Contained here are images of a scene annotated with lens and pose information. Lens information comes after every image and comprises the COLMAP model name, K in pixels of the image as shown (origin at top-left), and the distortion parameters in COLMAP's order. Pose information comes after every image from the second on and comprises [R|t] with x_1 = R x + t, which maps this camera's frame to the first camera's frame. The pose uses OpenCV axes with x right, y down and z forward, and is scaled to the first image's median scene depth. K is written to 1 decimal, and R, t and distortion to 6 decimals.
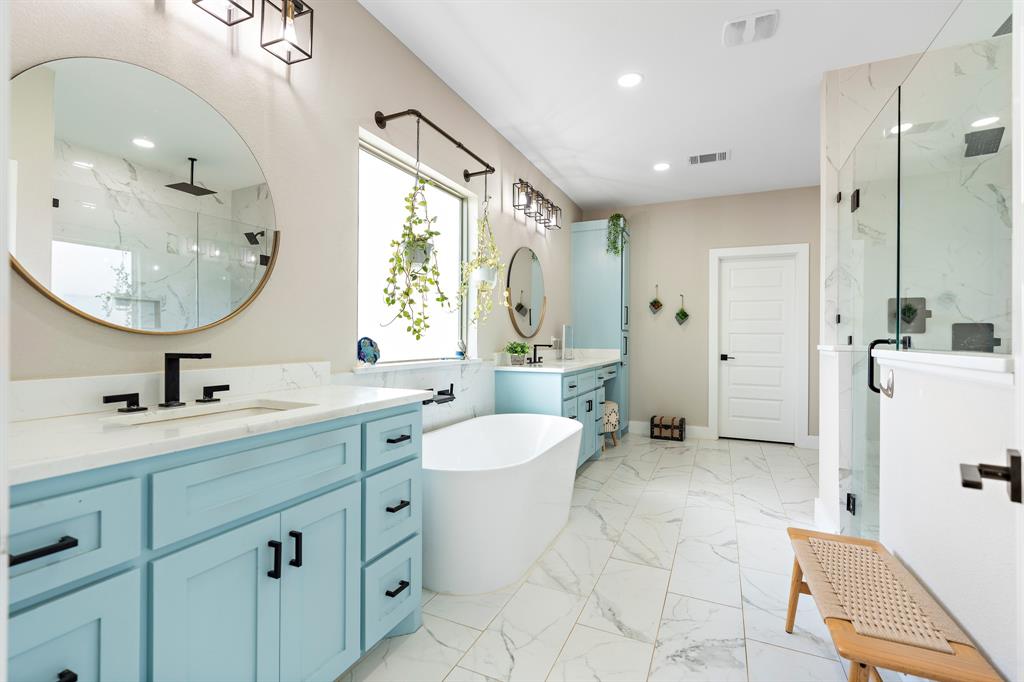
lens RADIAL K [[470.4, 0, 507.7], [0, 470.4, 342.1], [0, 0, 1]] dist [-0.008480, 0.002407]
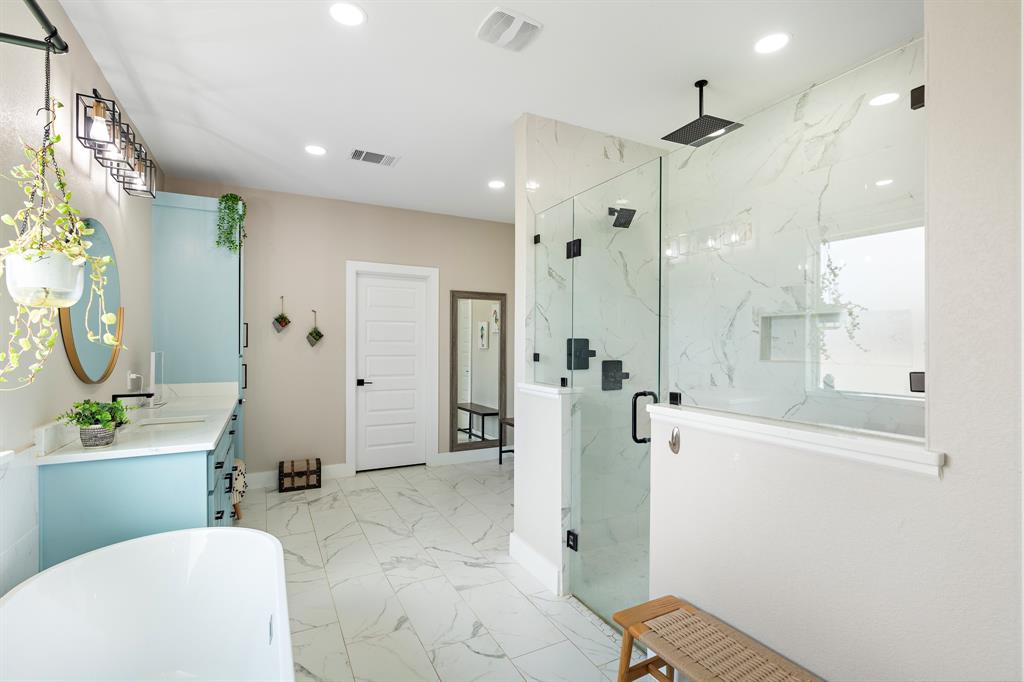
lens RADIAL K [[470.4, 0, 518.1], [0, 470.4, 344.8], [0, 0, 1]] dist [-0.008480, 0.002407]
pose [[0.602588, -0.007574, 0.798017, -0.096179], [0.004019, 0.999971, 0.006456, -0.055100], [-0.798043, -0.000683, 0.602601, 0.268633]]
